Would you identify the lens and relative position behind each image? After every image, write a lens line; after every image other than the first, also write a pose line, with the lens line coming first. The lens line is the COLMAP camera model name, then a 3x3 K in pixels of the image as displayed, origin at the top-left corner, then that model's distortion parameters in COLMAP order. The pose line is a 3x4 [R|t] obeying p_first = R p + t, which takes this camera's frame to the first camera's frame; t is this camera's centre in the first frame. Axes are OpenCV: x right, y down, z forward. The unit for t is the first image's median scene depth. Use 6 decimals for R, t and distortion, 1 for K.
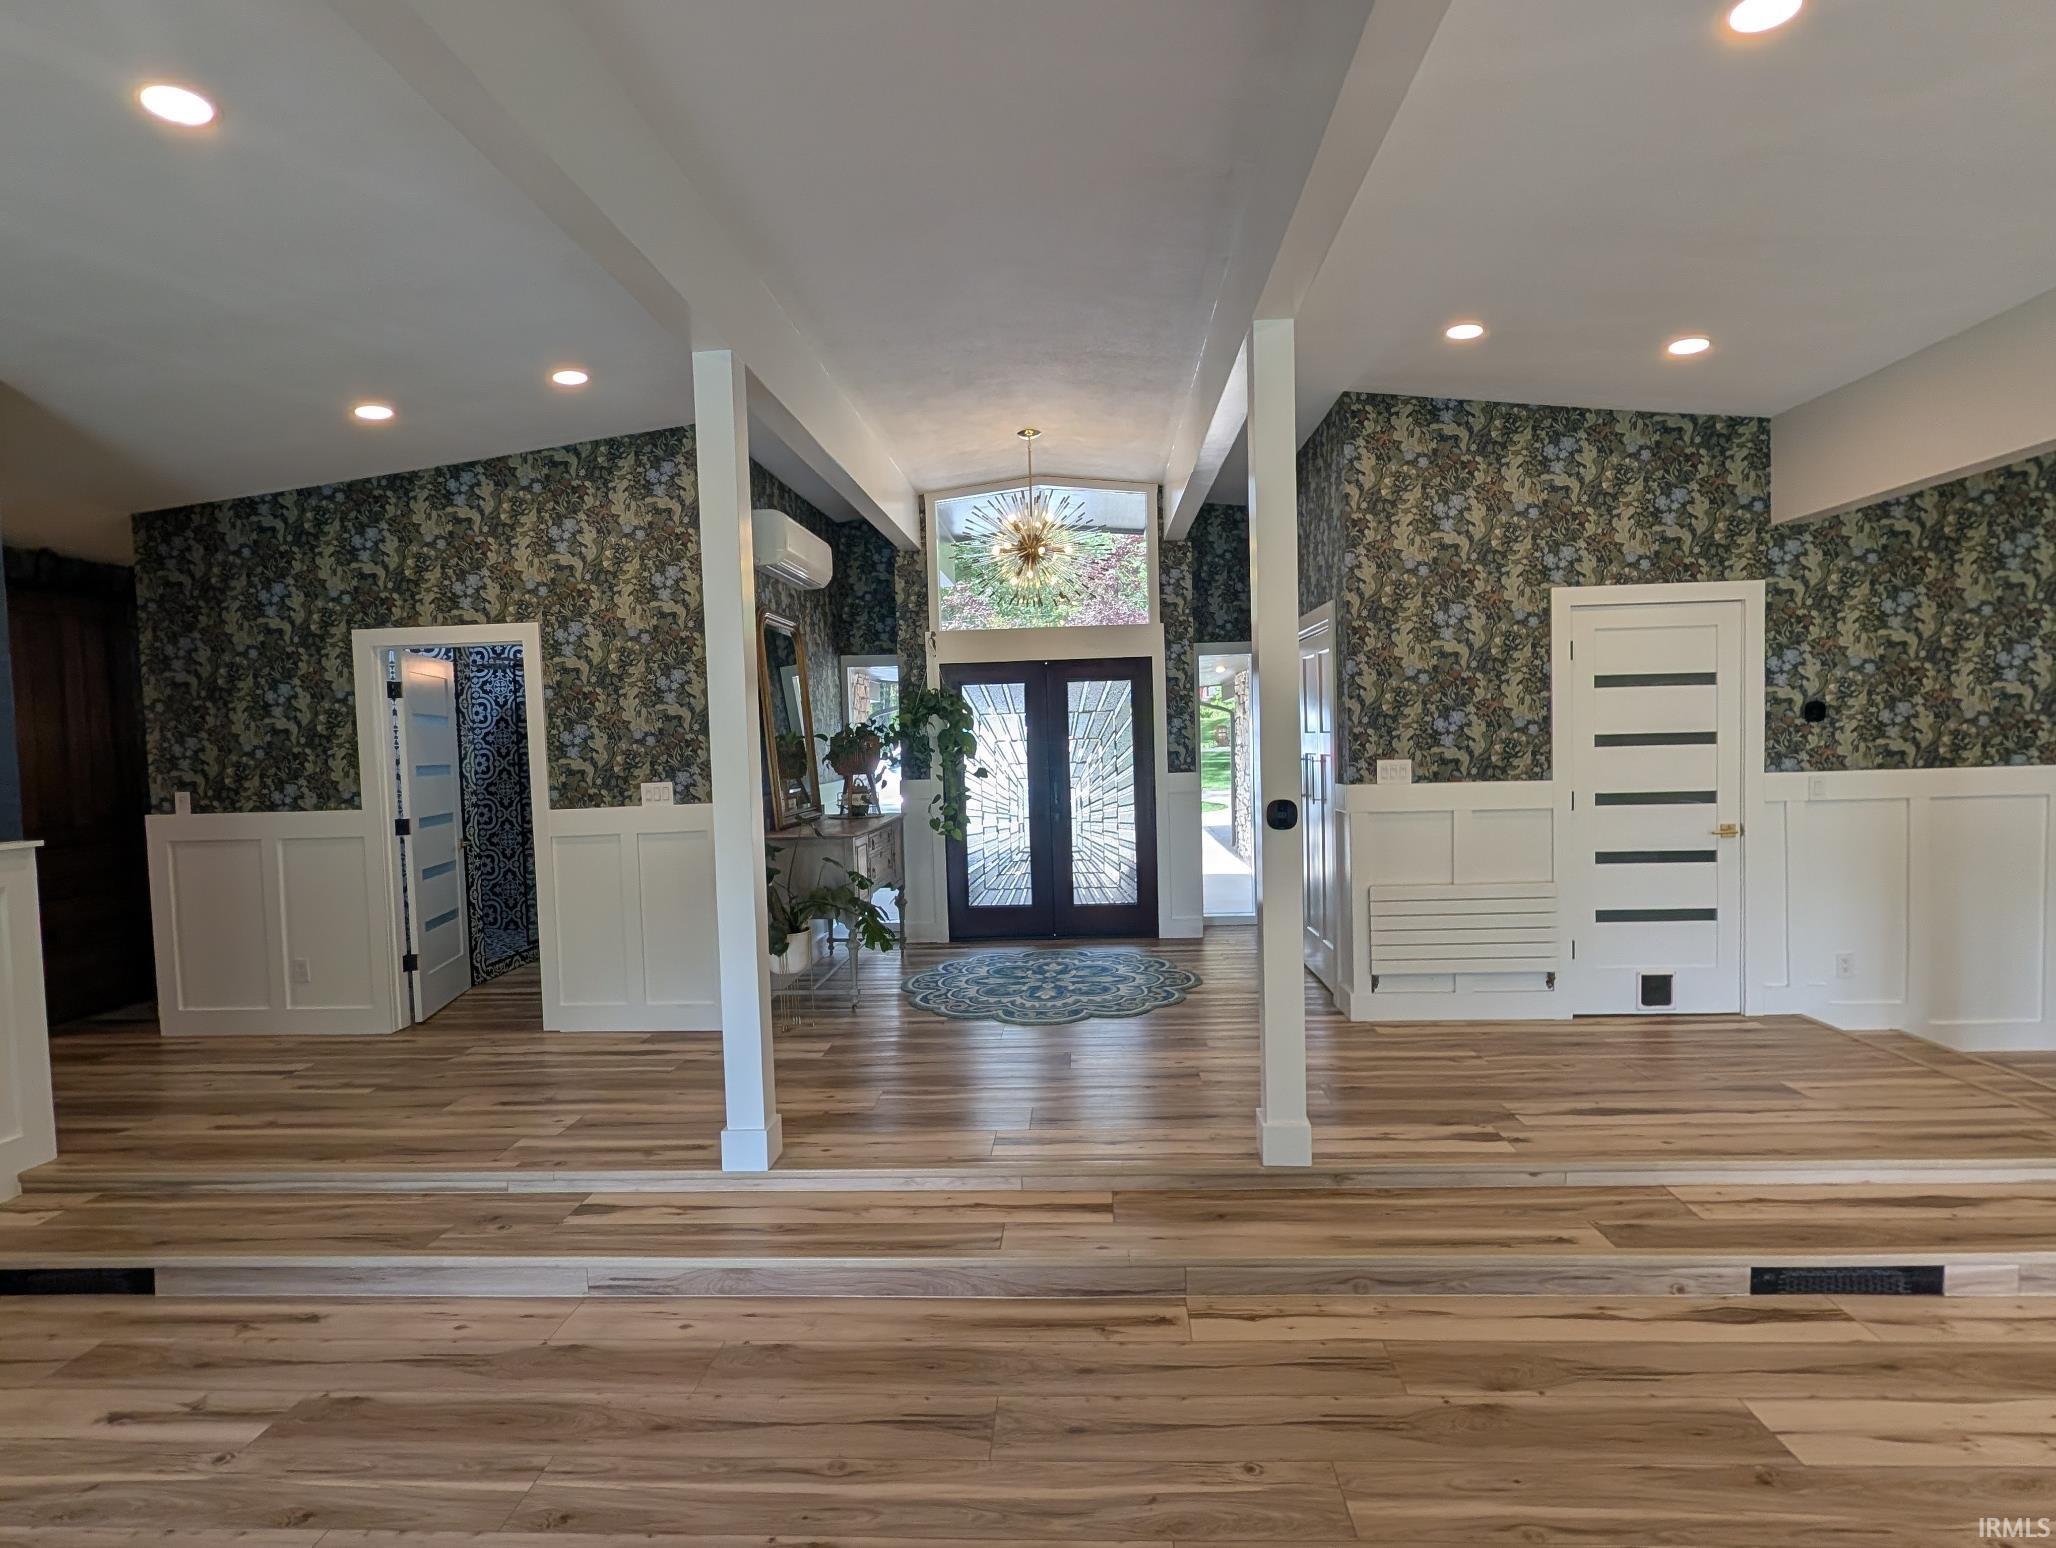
lens RADIAL K [[1001.2, 0, 1037.0], [0, 1001.2, 776.1], [0, 0, 1]] dist [0.002093, -0.001325]
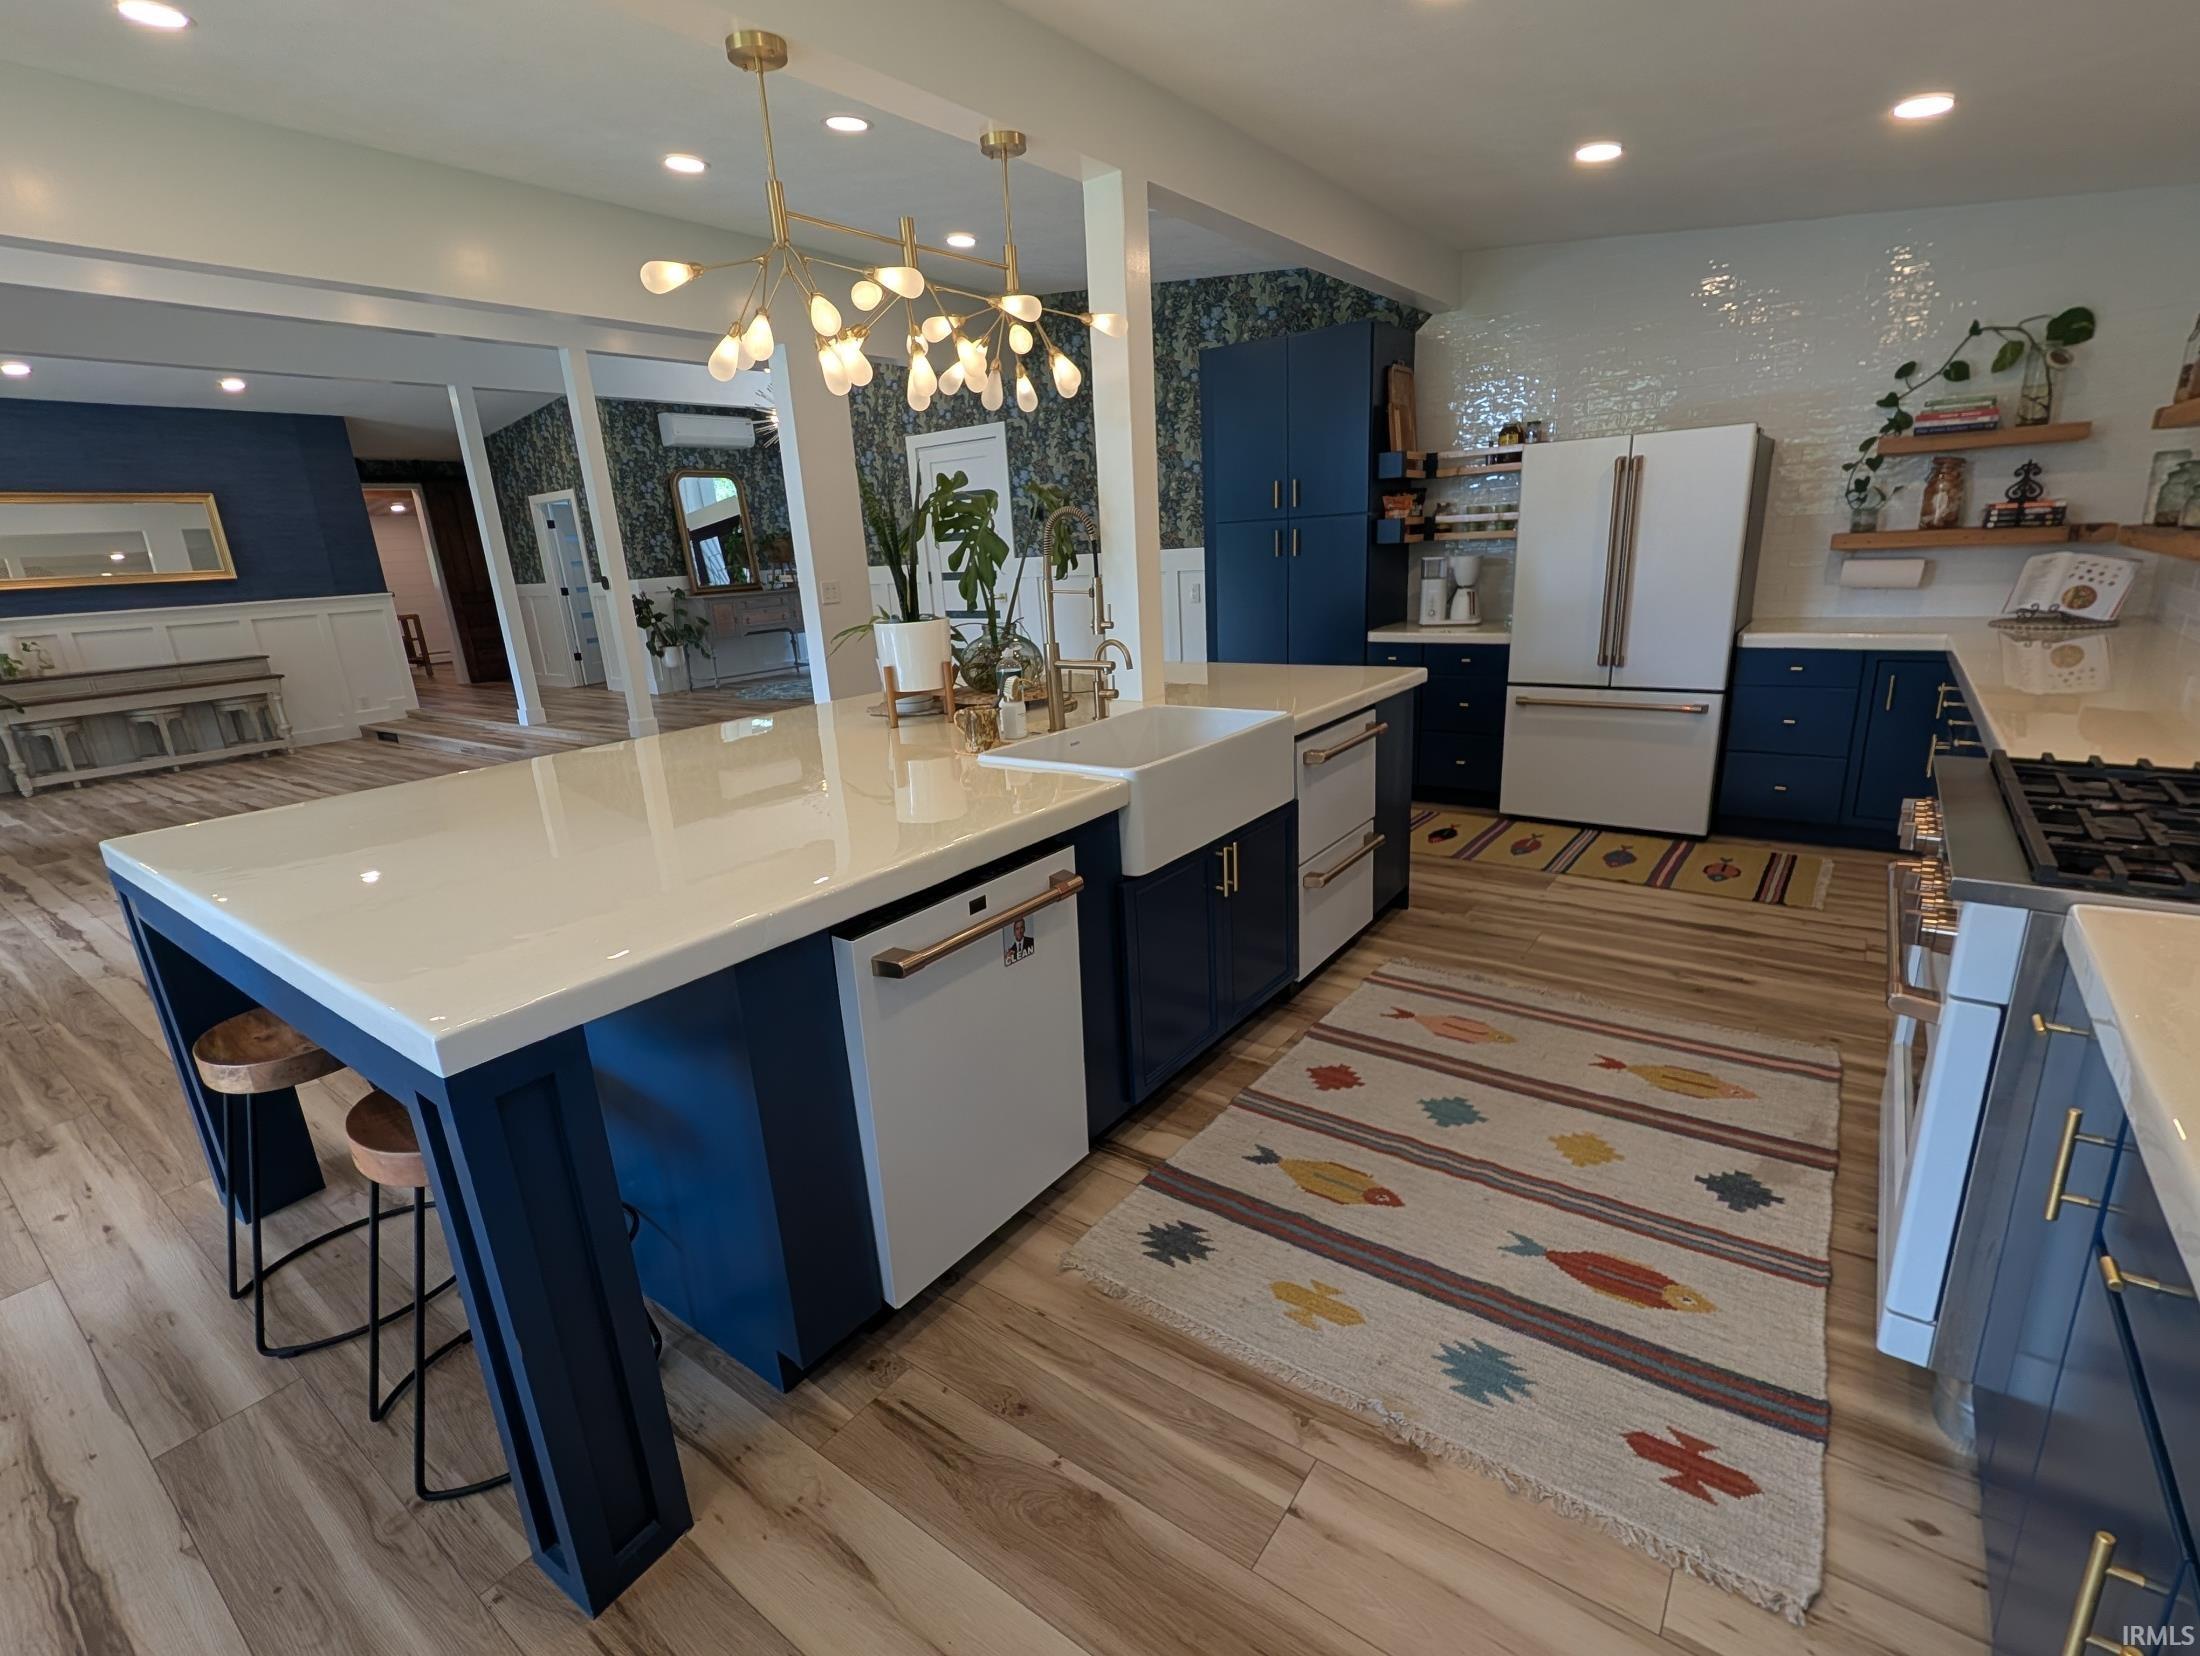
lens RADIAL K [[1006.6, 0, 1092.2], [0, 1006.6, 843.3], [0, 0, 1]] dist [0.001415, 0.000478]
pose [[0.832805, 0.139174, -0.535785, 1.688585], [0.012385, 0.962953, 0.269385, 0.003375], [0.553427, -0.230981, 0.800229, -0.243907]]
